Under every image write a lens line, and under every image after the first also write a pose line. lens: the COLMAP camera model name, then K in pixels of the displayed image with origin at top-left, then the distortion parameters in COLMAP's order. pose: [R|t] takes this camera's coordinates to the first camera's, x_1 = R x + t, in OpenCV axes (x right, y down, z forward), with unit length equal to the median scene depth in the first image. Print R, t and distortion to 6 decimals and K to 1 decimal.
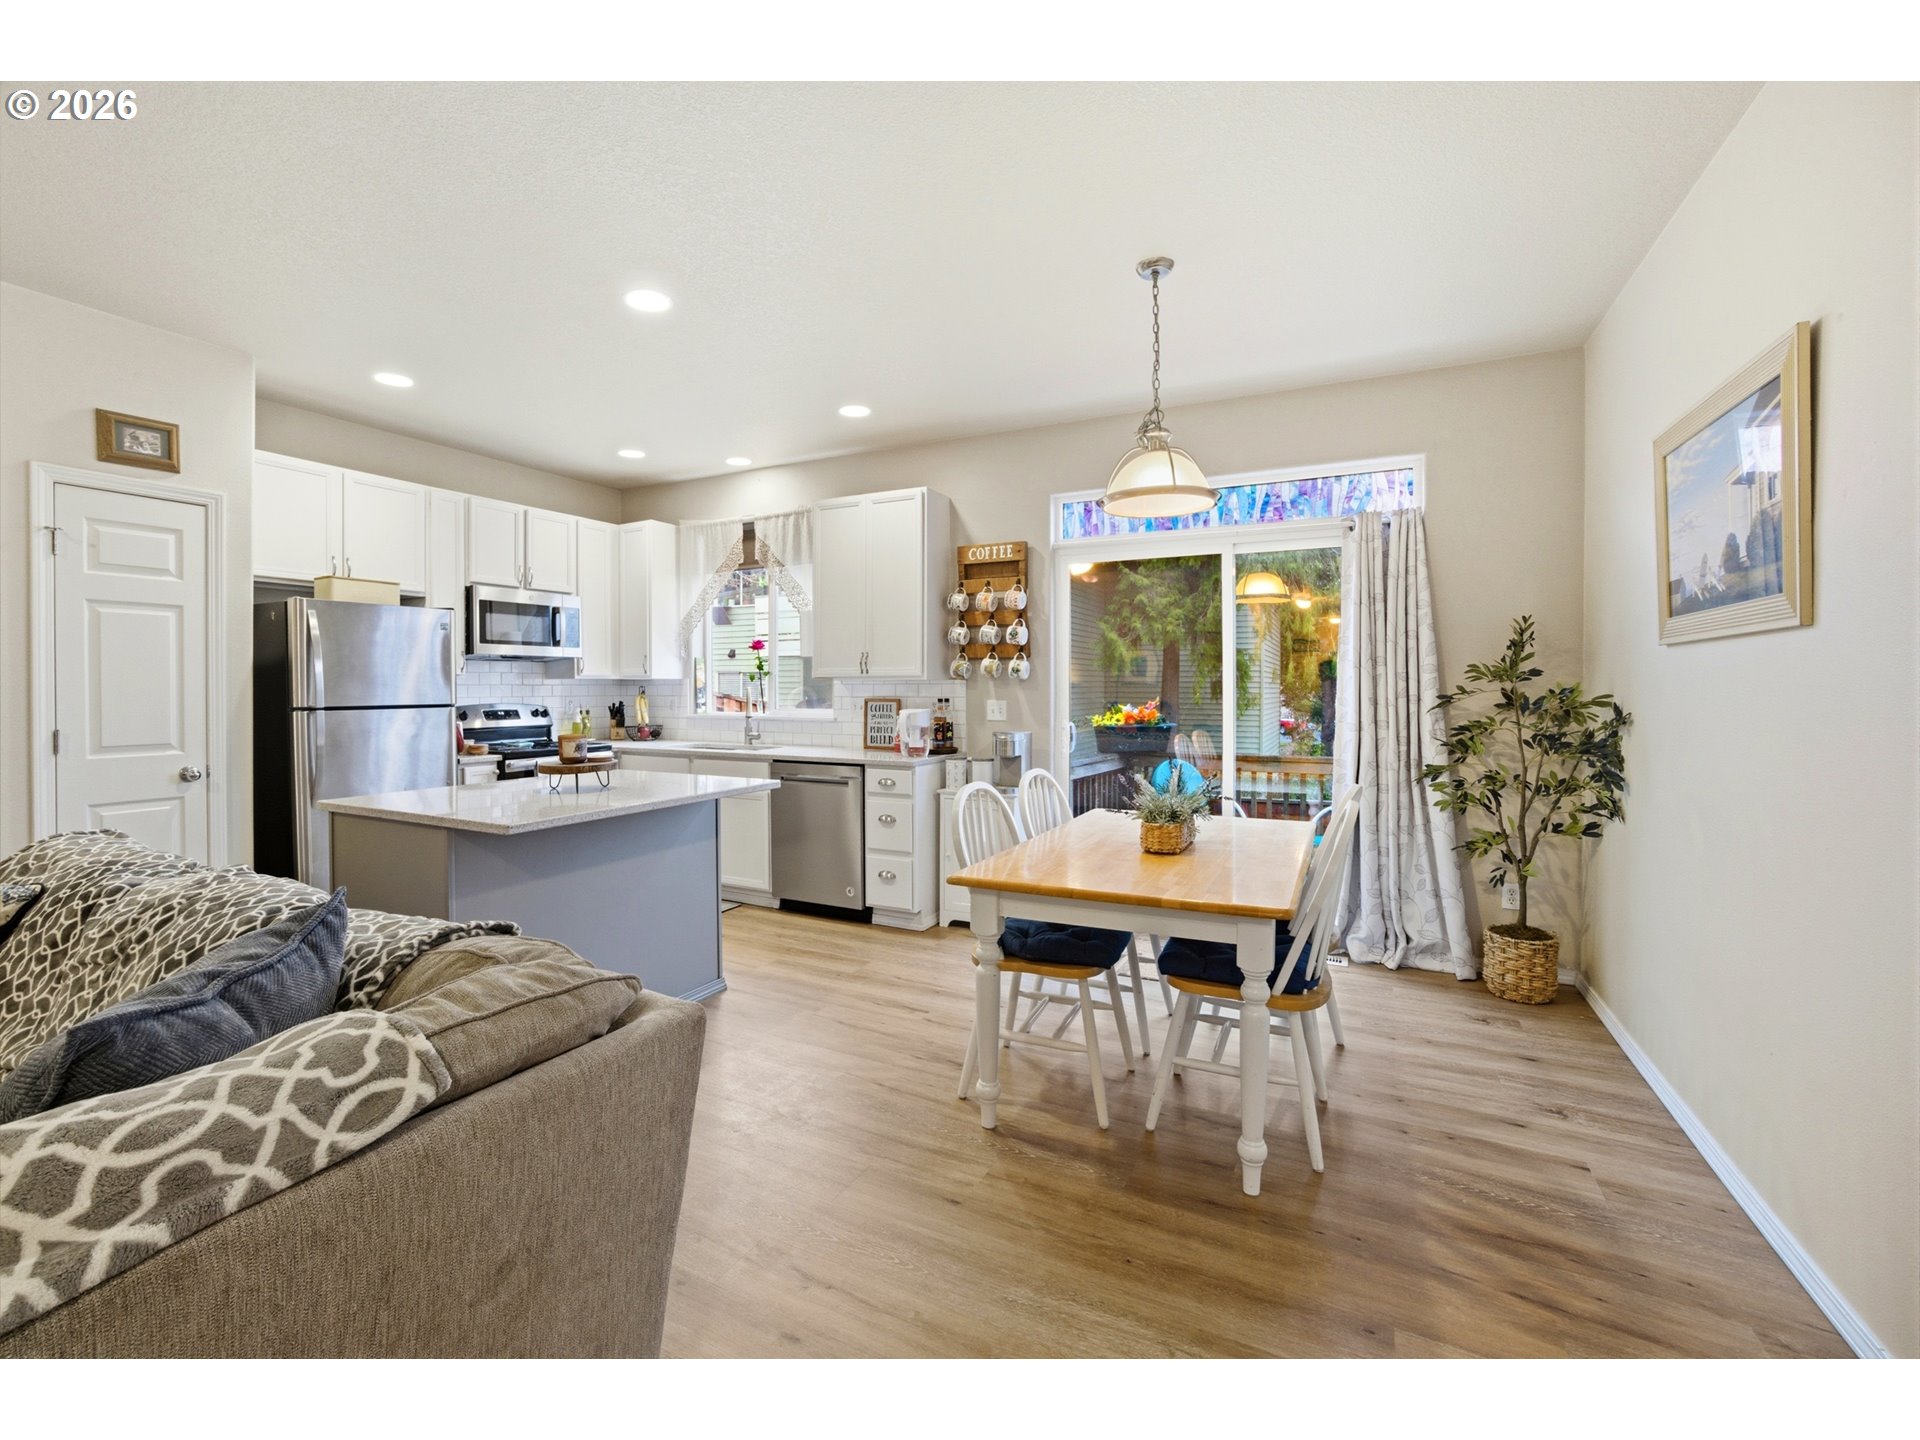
lens RADIAL K [[829.5, 0, 907.0], [0, 829.5, 684.9], [0, 0, 1]] dist [-0.036124, 0.010482]
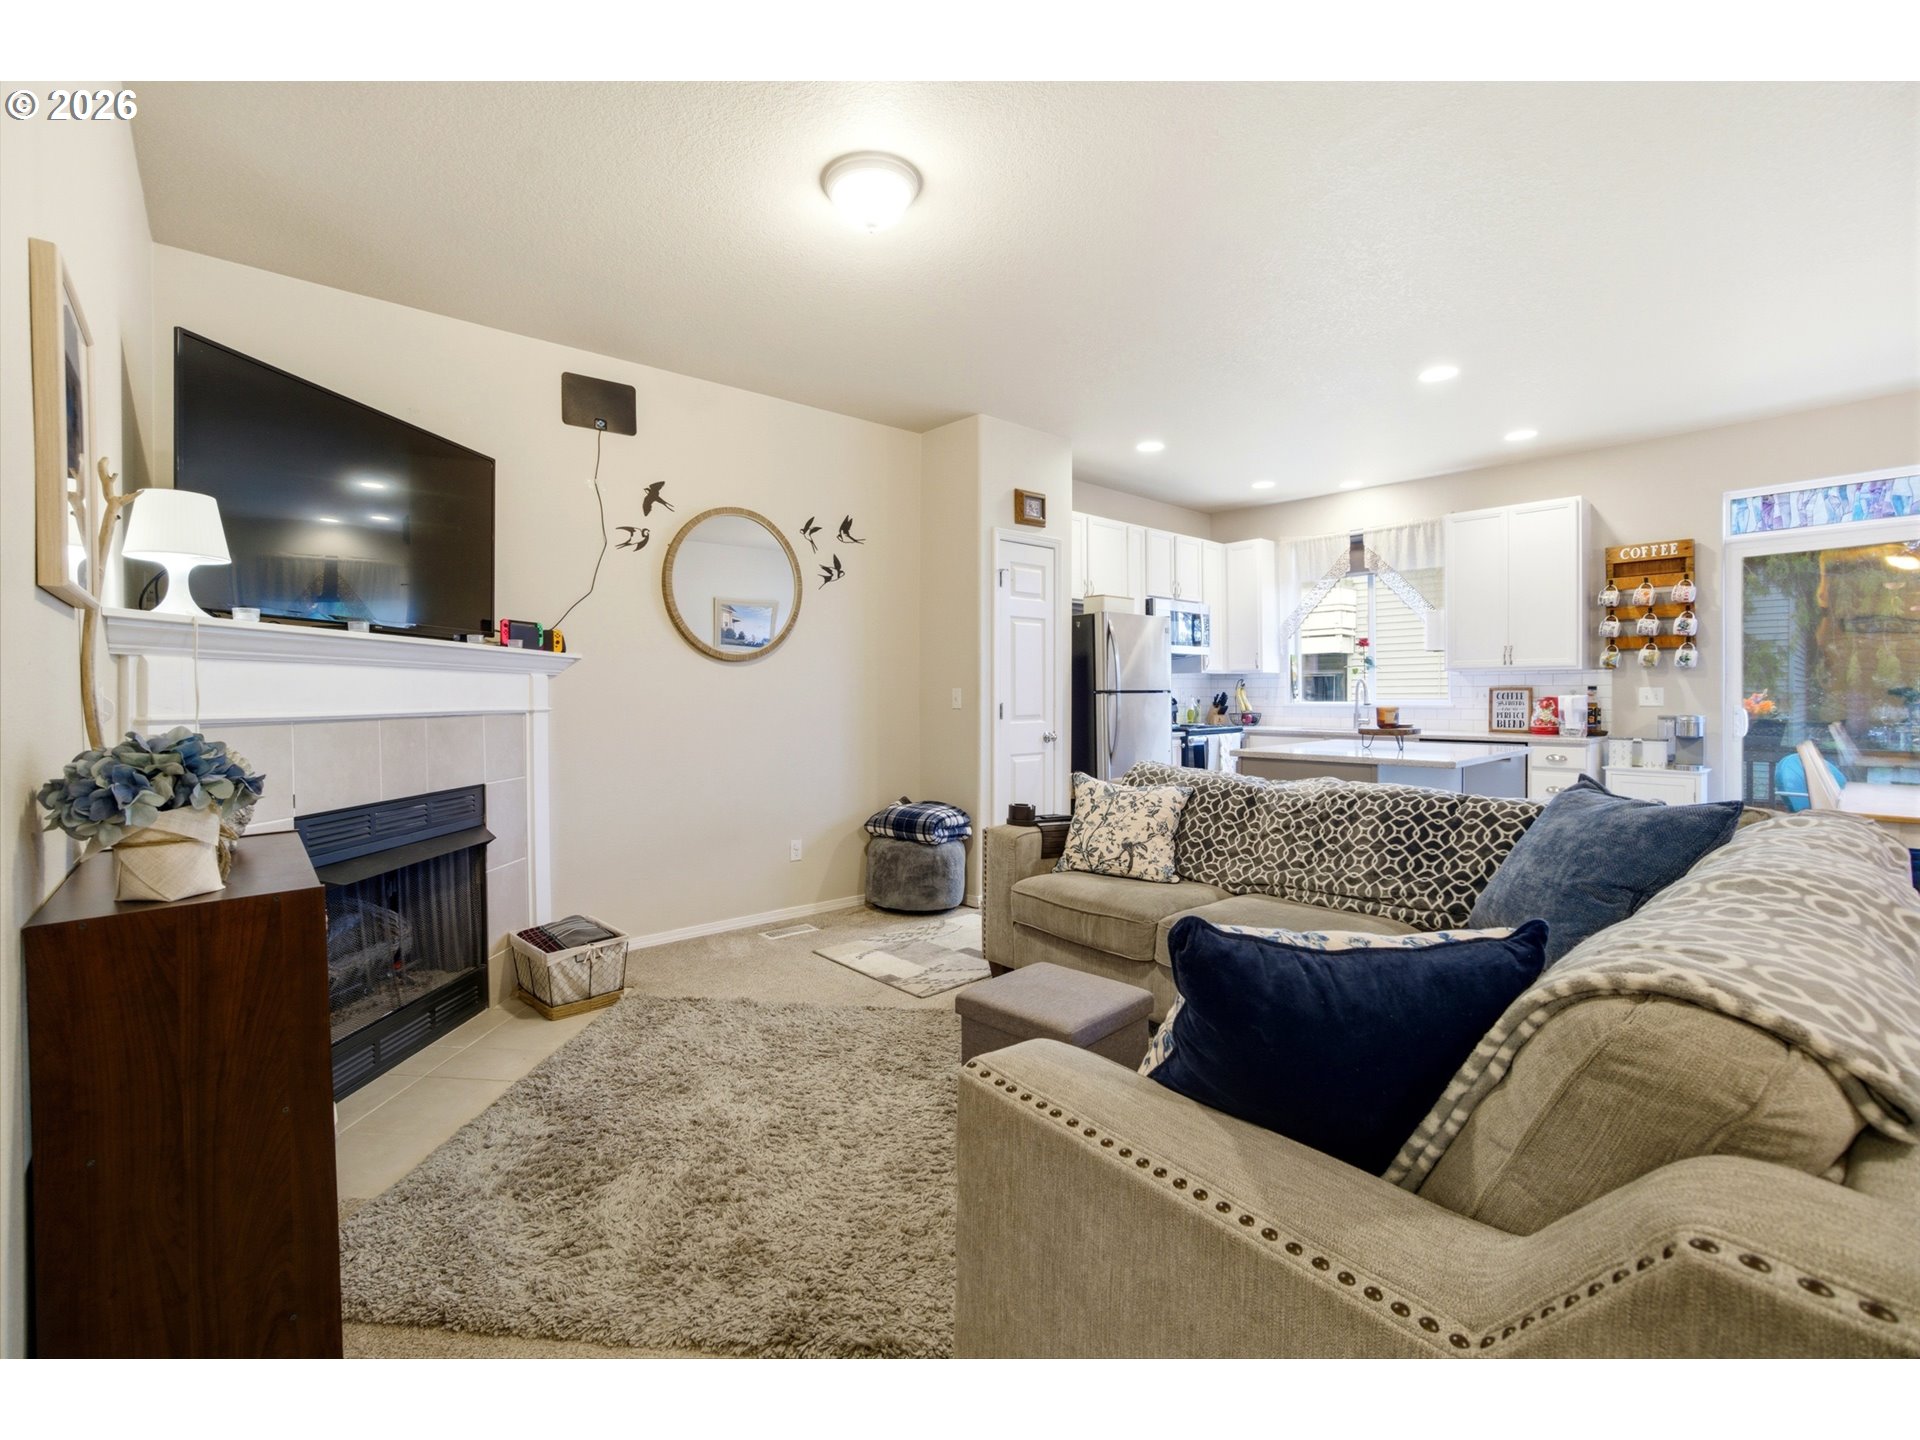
lens RADIAL K [[829.5, 0, 923.6], [0, 829.5, 699.2], [0, 0, 1]] dist [-0.036124, 0.010482]
pose [[0.935804, 0.000379, -0.352521, -0.413882], [0.002787, 0.999960, 0.008474, 0.022537], [0.352511, -0.008913, 0.935765, -0.331331]]
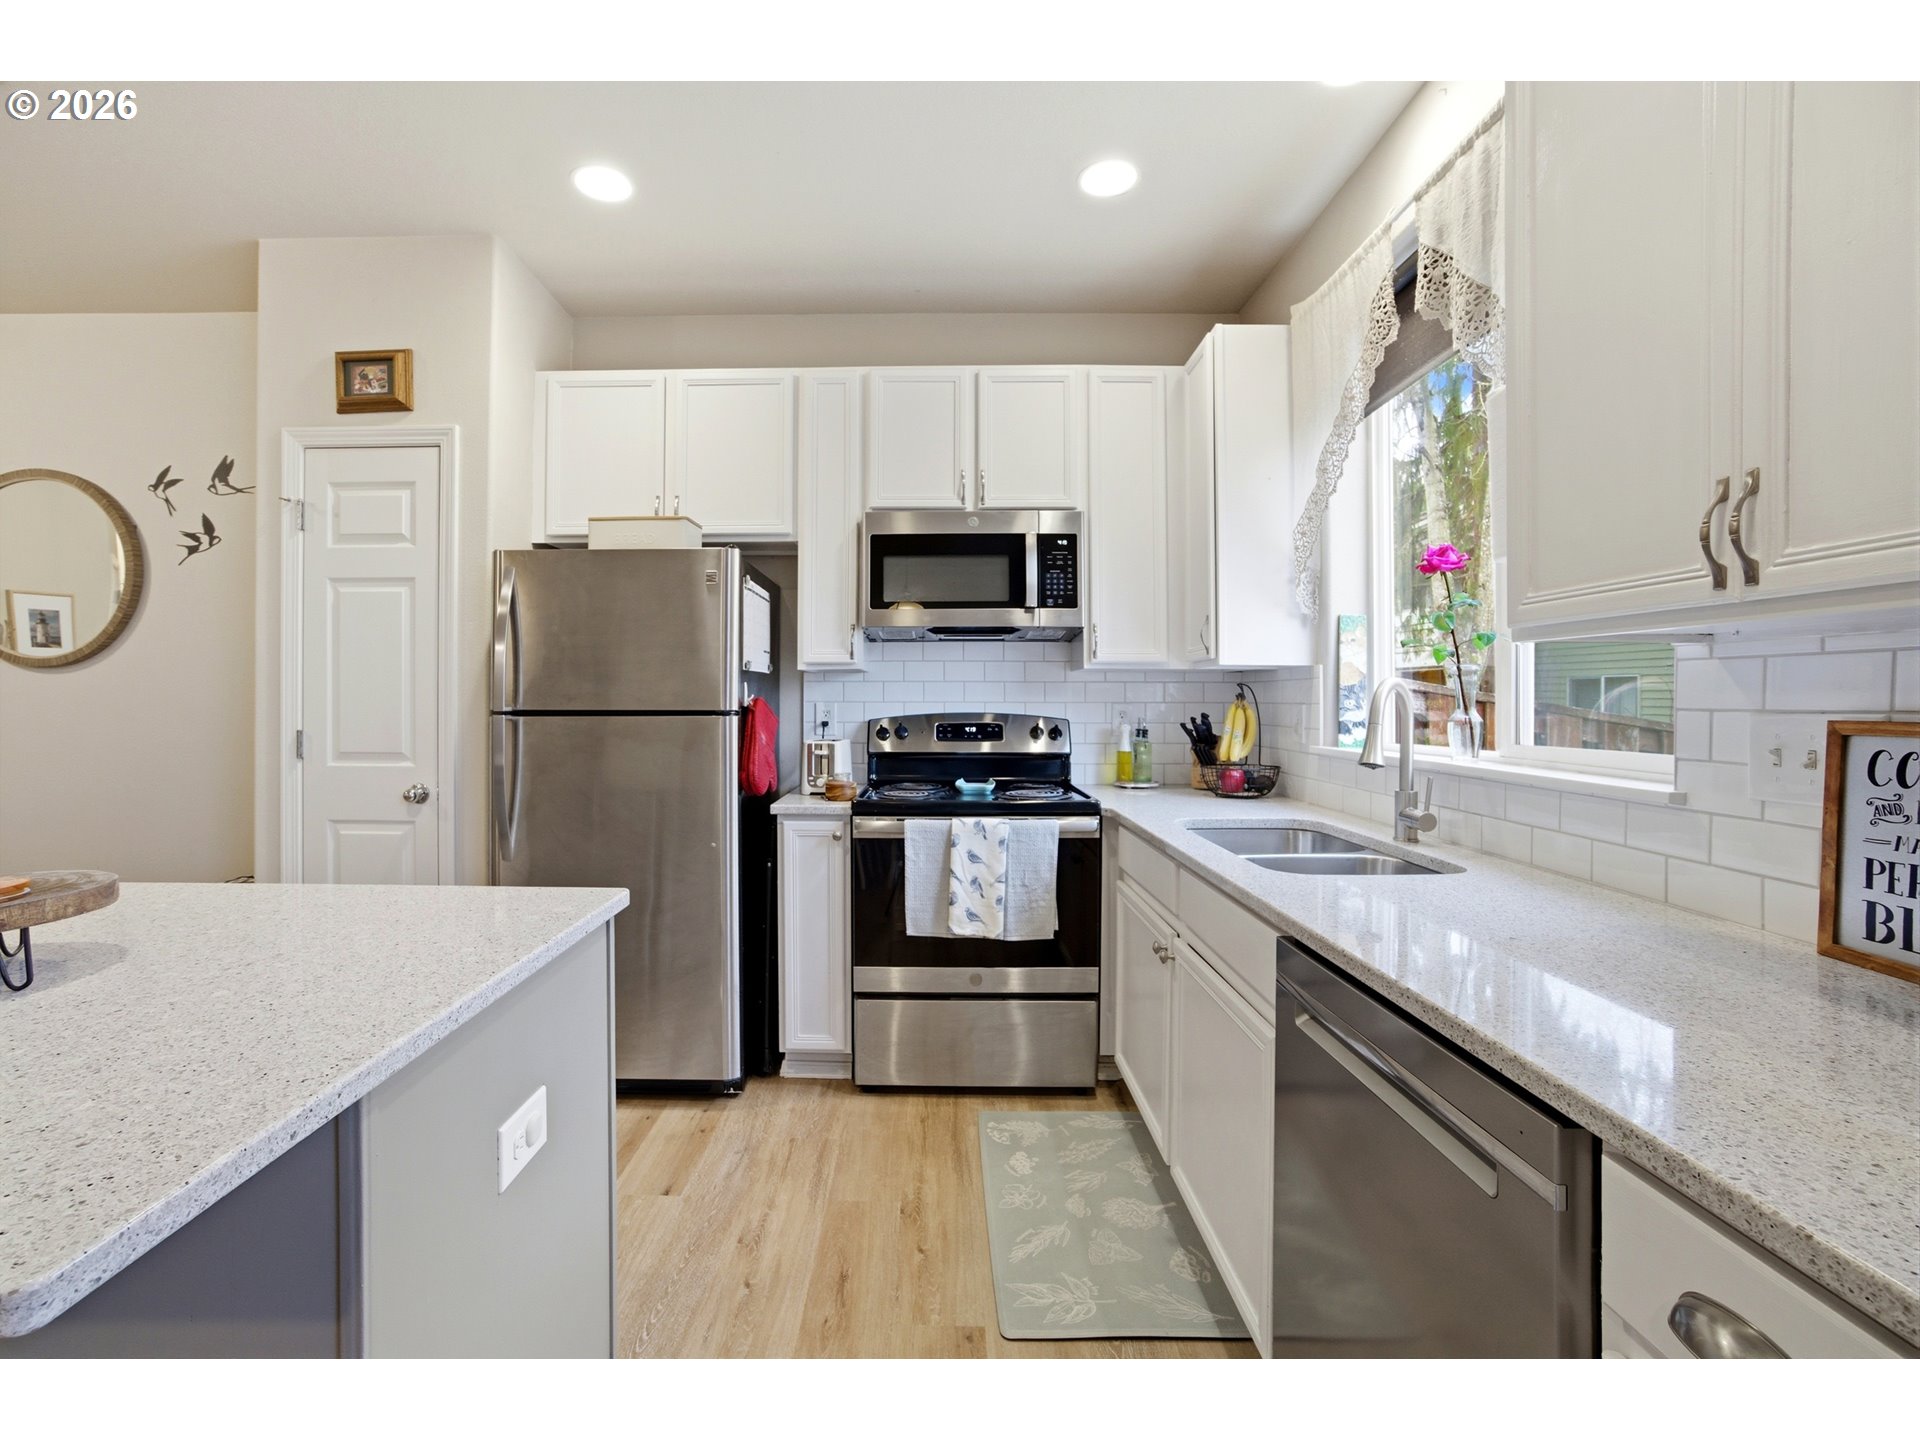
lens RADIAL K [[829.5, 0, 923.8], [0, 829.5, 696.3], [0, 0, 1]] dist [-0.036124, 0.010482]
pose [[0.466171, 0.000568, -0.884694, 0.026099], [-0.001253, 0.999999, -0.000018, 0.011747], [0.884694, 0.001117, 0.466171, 0.766689]]
